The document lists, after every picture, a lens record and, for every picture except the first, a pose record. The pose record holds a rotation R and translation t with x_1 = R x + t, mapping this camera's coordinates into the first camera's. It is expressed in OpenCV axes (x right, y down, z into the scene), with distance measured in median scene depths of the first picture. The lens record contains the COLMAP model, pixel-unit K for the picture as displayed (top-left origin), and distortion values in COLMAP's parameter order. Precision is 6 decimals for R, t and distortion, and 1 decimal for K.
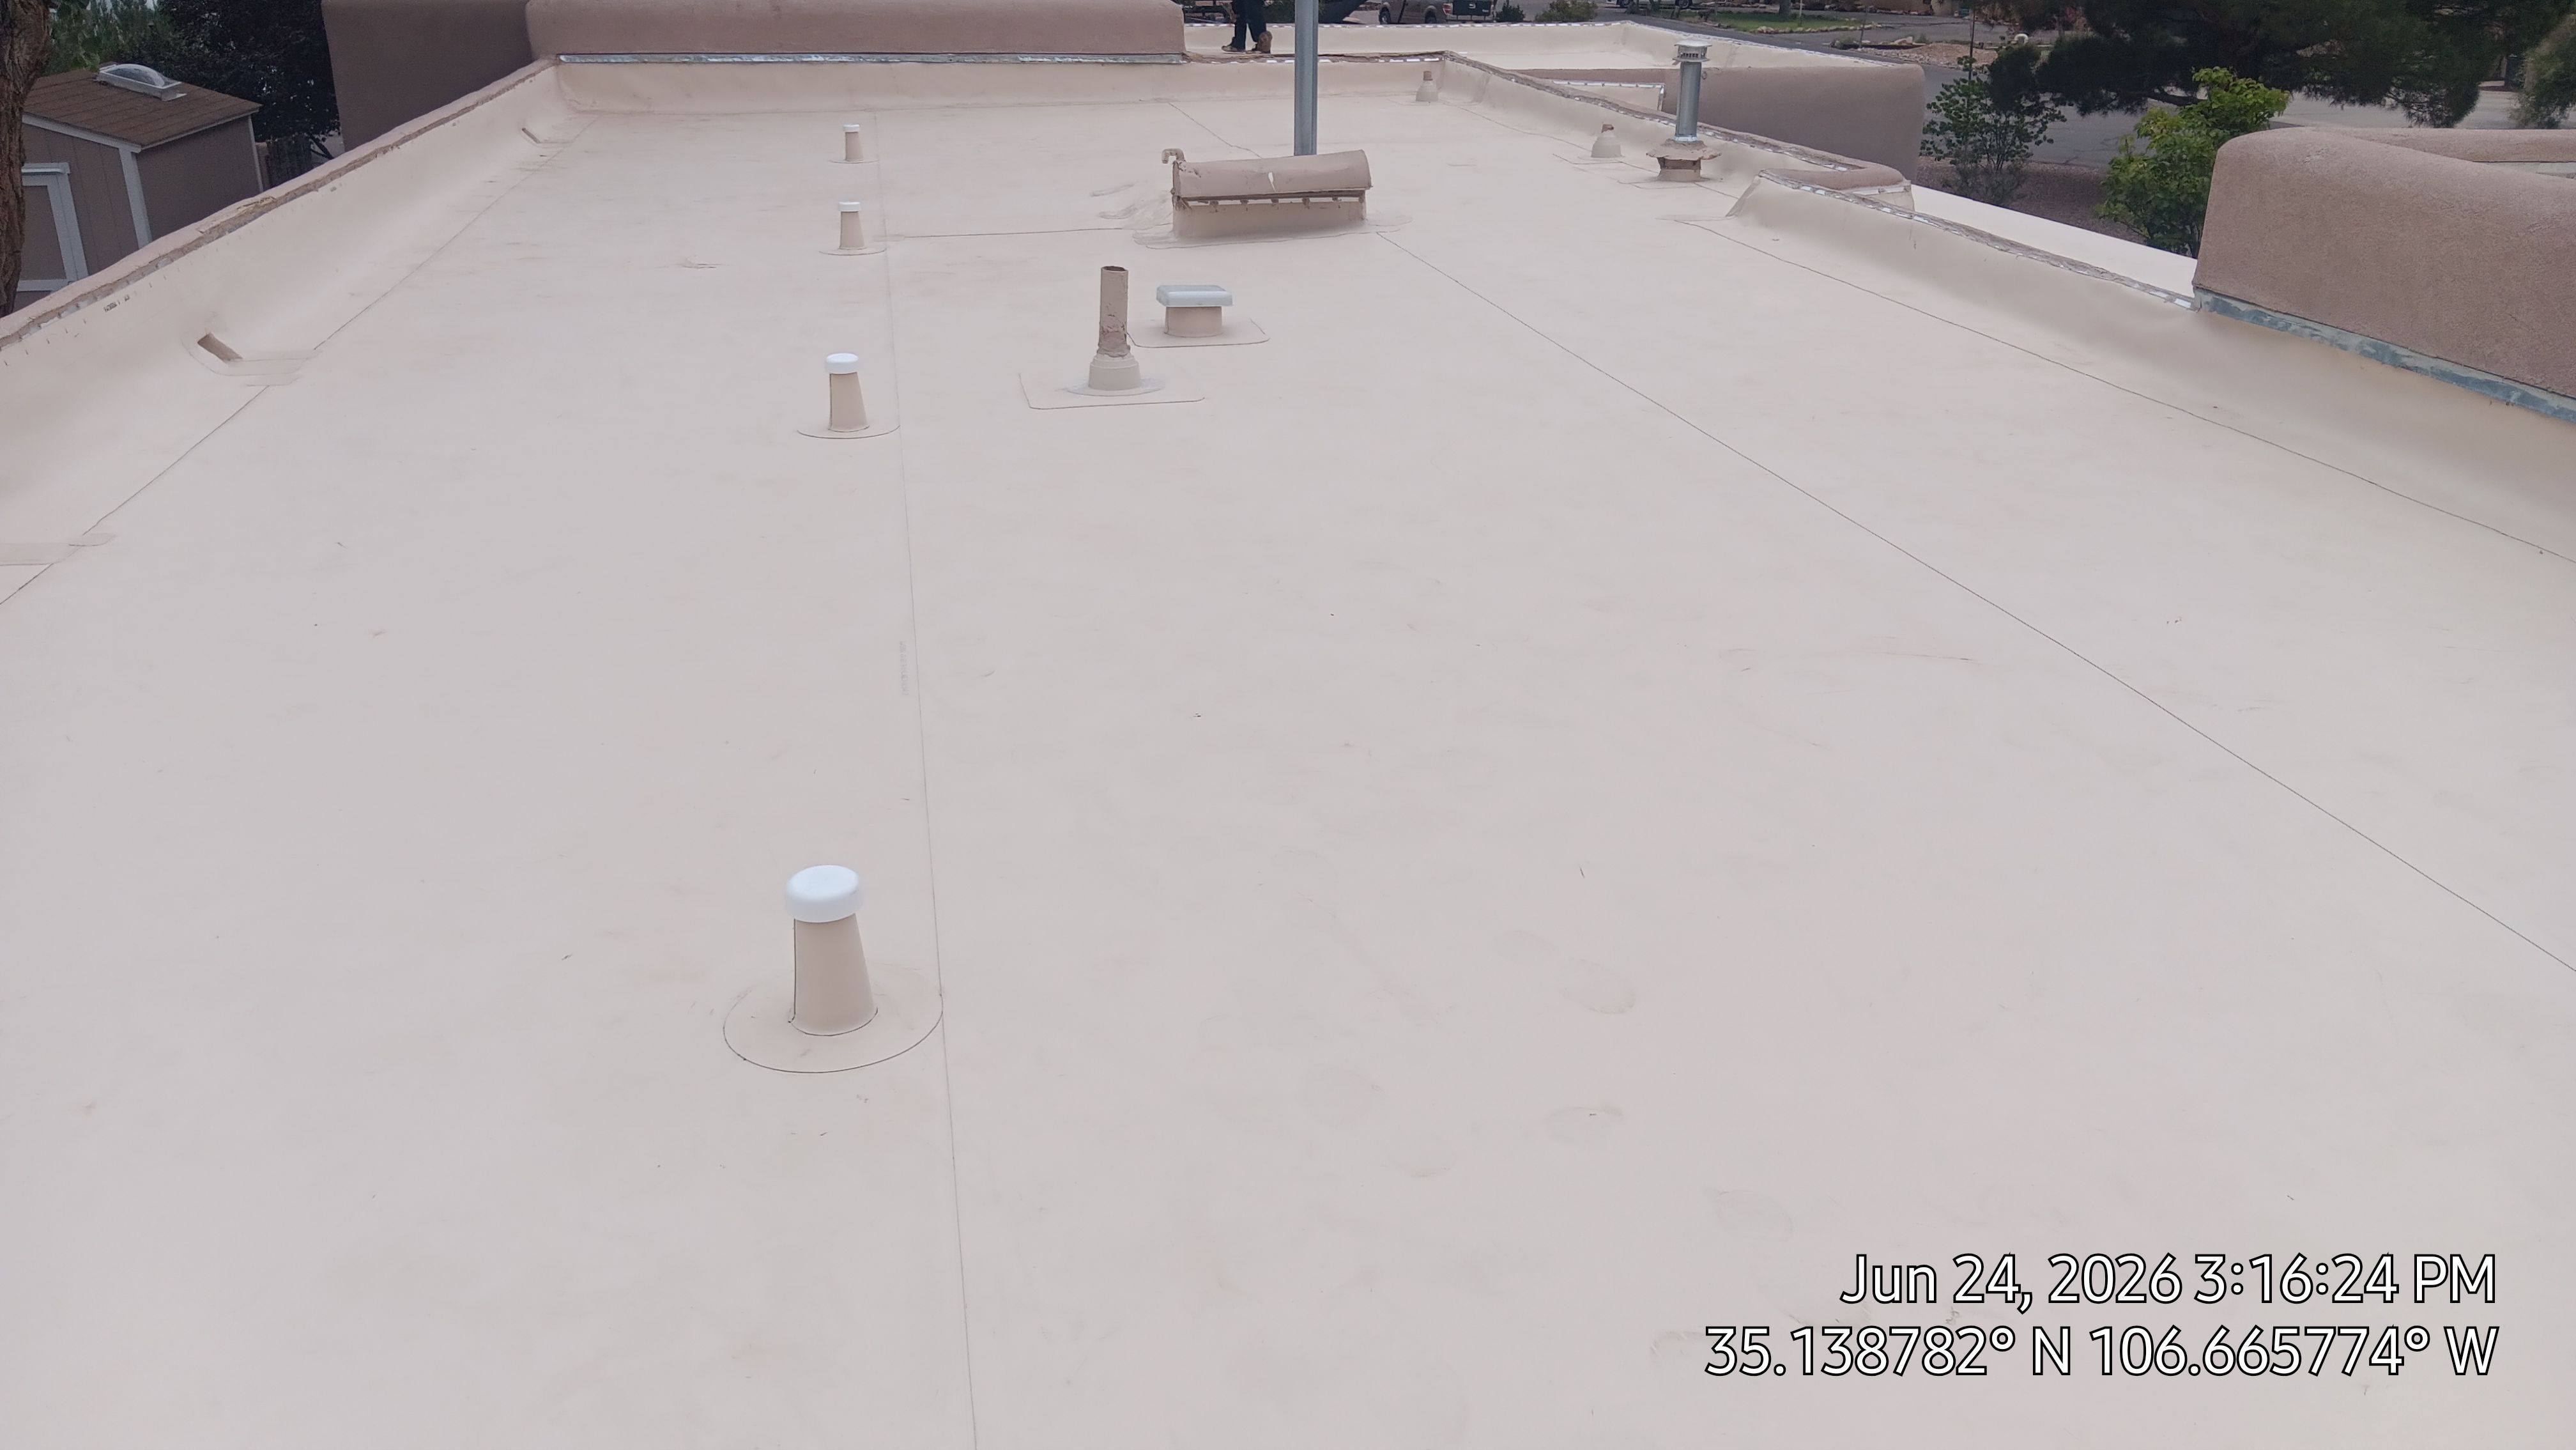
lens RADIAL K [[2107.7, 0, 1288.0], [0, 2107.7, 725.0], [0, 0, 1]] dist [0.108267, -0.248381]
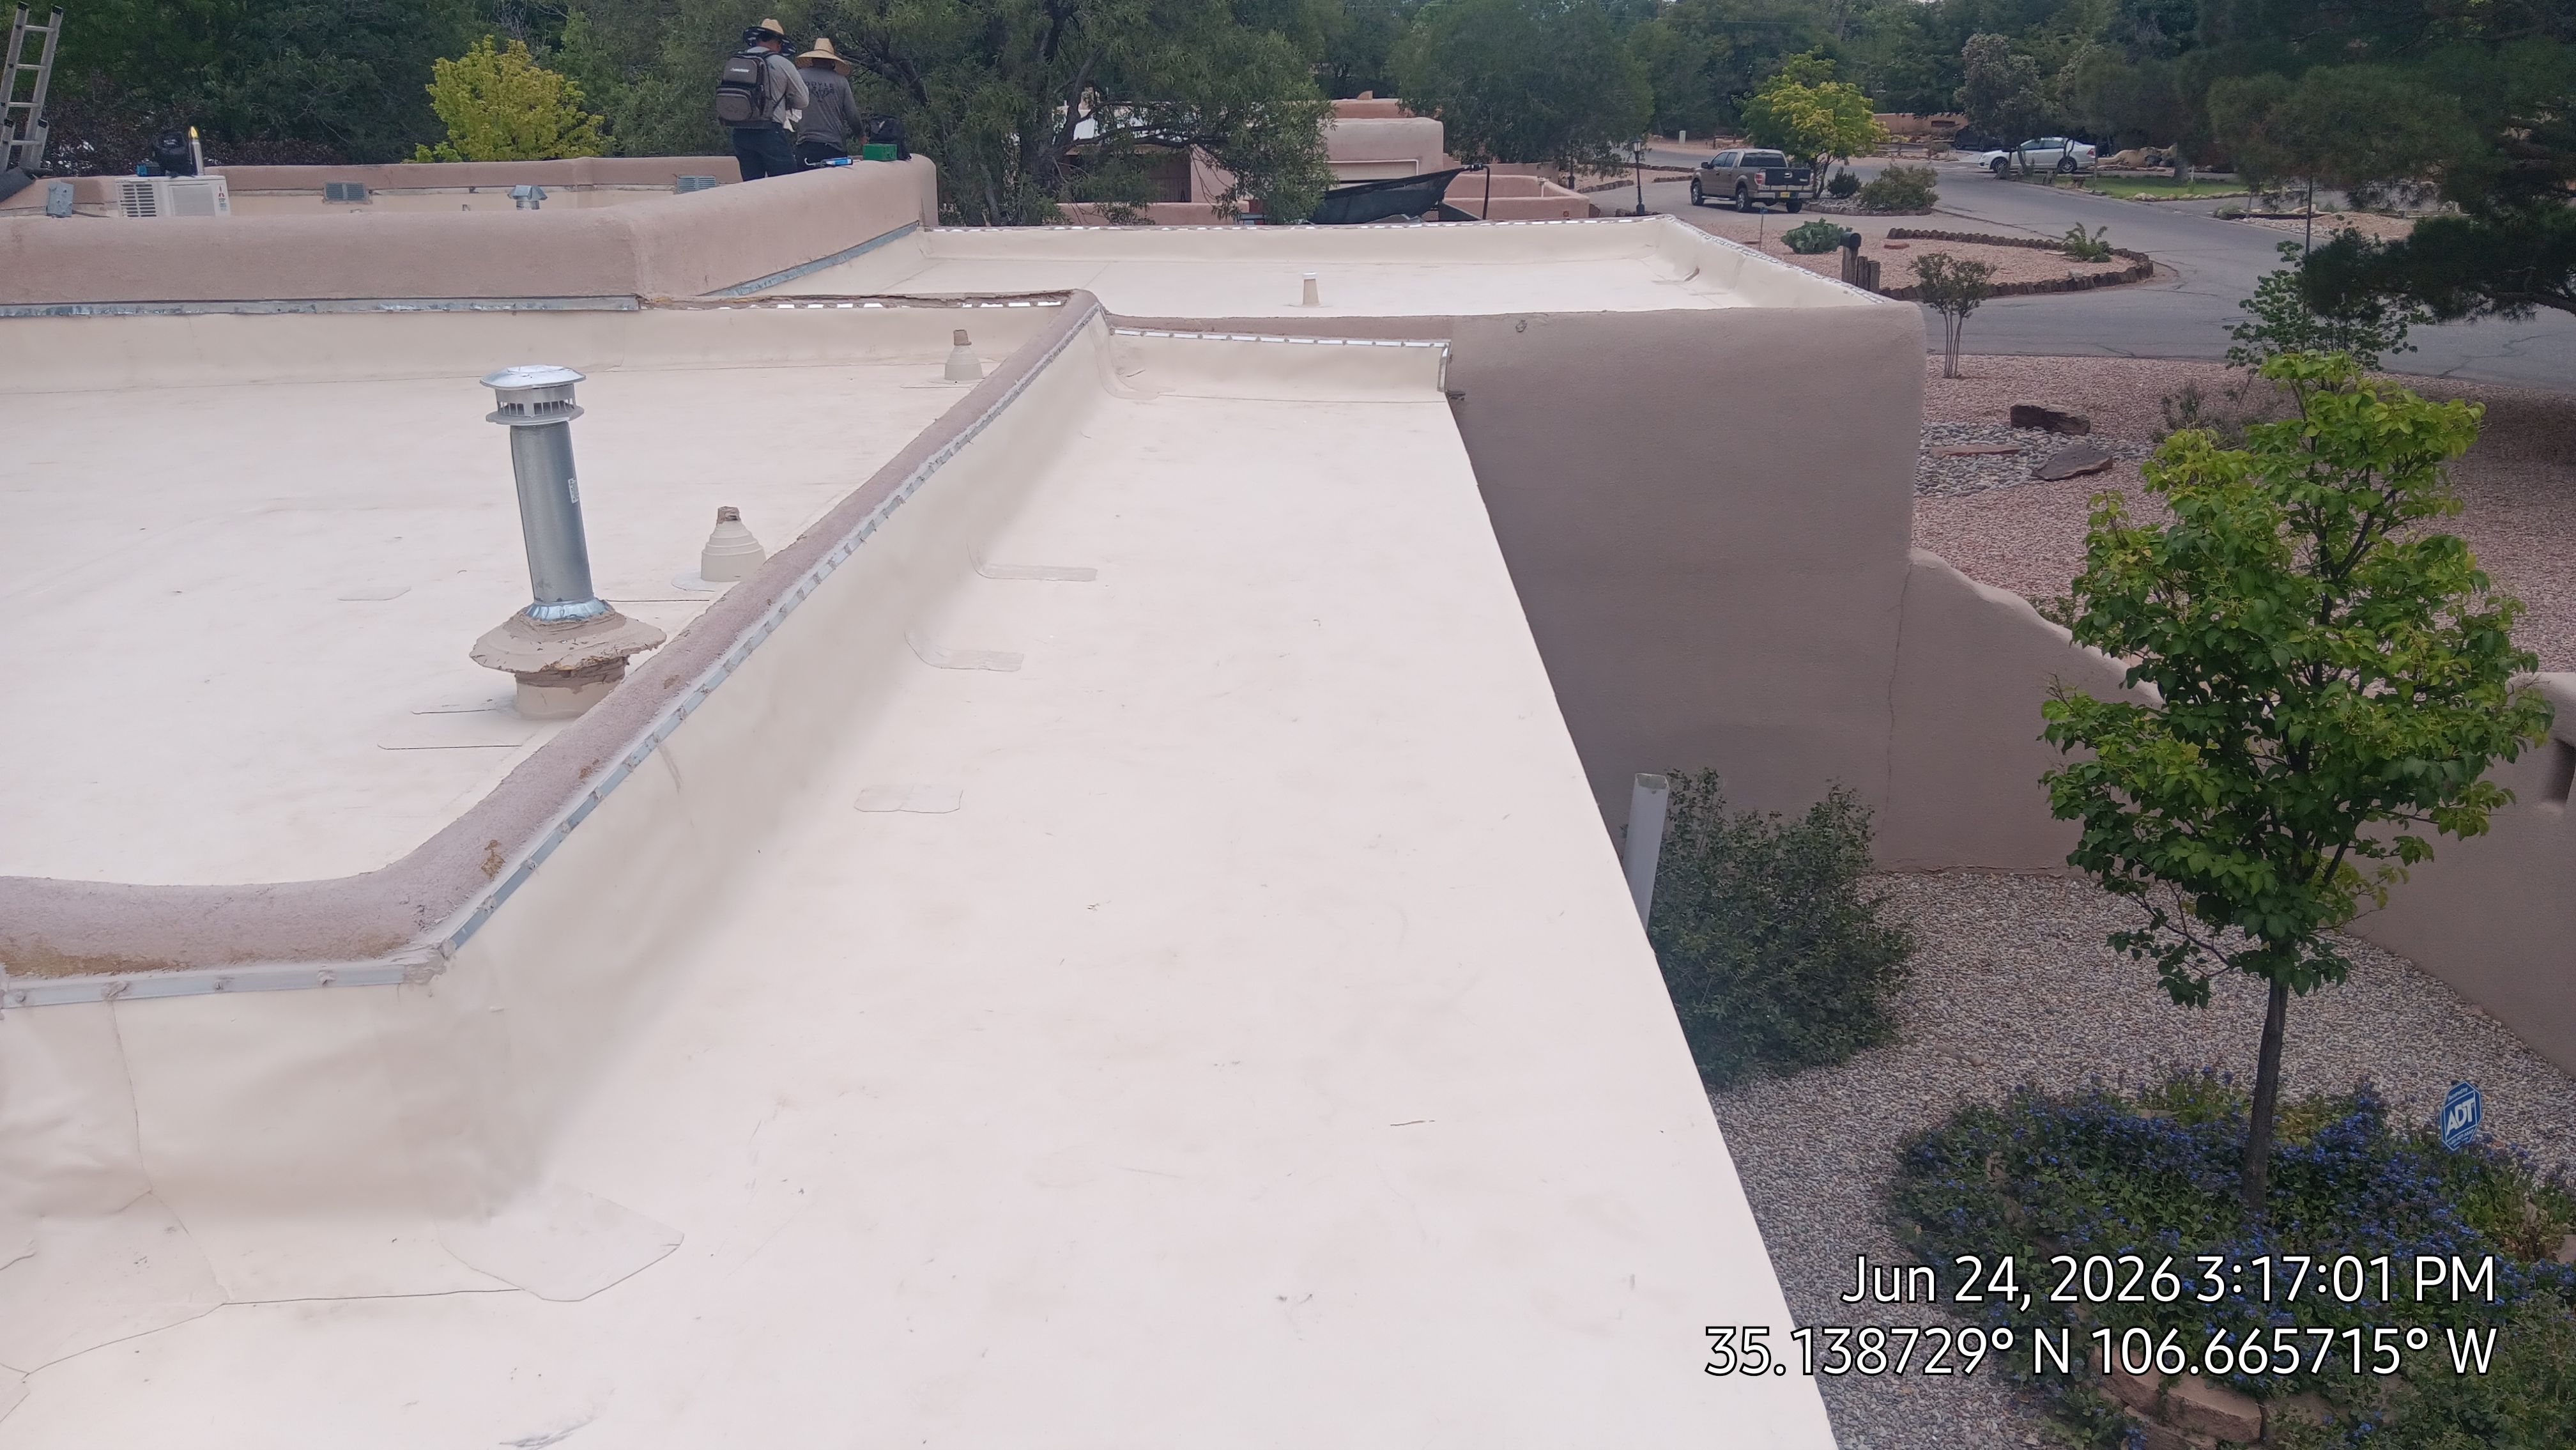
lens RADIAL K [[2117.6, 0, 1288.0], [0, 2117.6, 725.0], [0, 0, 1]] dist [0.048876, -0.098383]
pose [[0.980464, 0.037070, -0.193173, 0.117386], [-0.050780, 0.996493, -0.066512, -0.070107], [0.190030, 0.075022, 0.978908, 0.191495]]
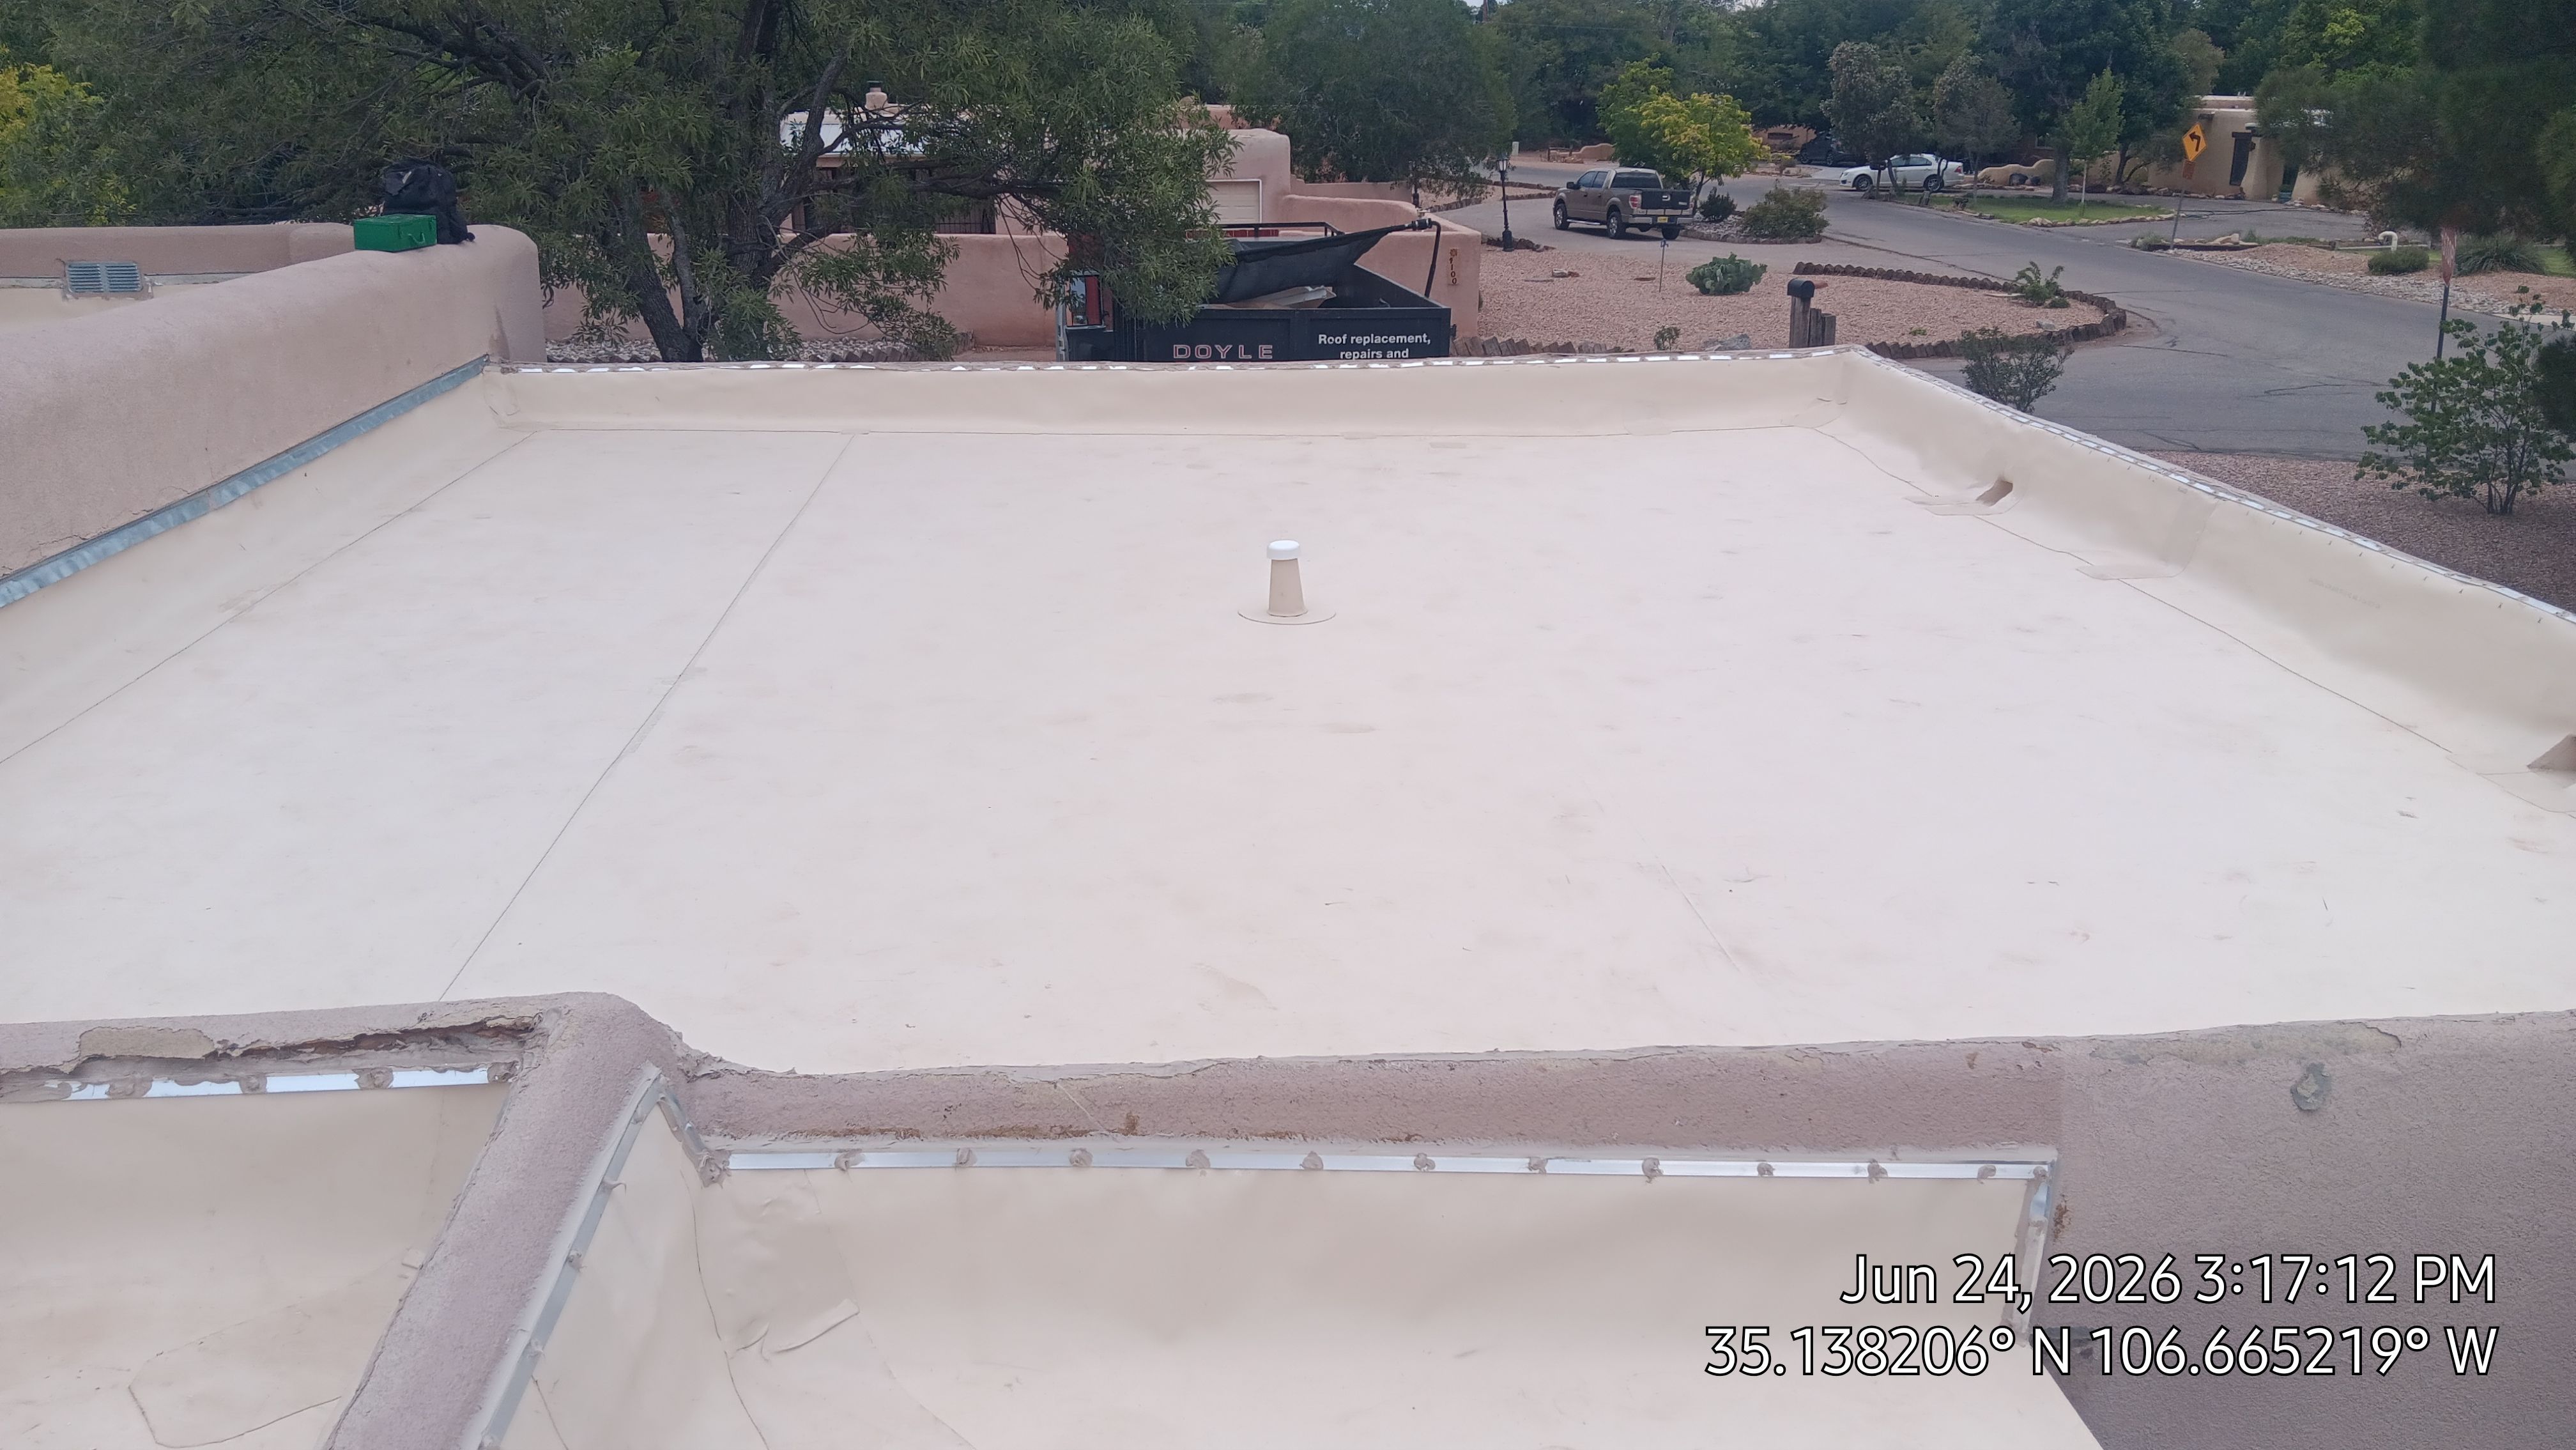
lens RADIAL K [[2107.7, 0, 1288.0], [0, 2107.7, 725.0], [0, 0, 1]] dist [0.108267, -0.248381]
pose [[0.994218, 0.022572, -0.104983, 0.063701], [-0.030111, 0.997037, -0.070786, -0.149352], [0.103074, 0.073538, 0.991952, 0.390336]]
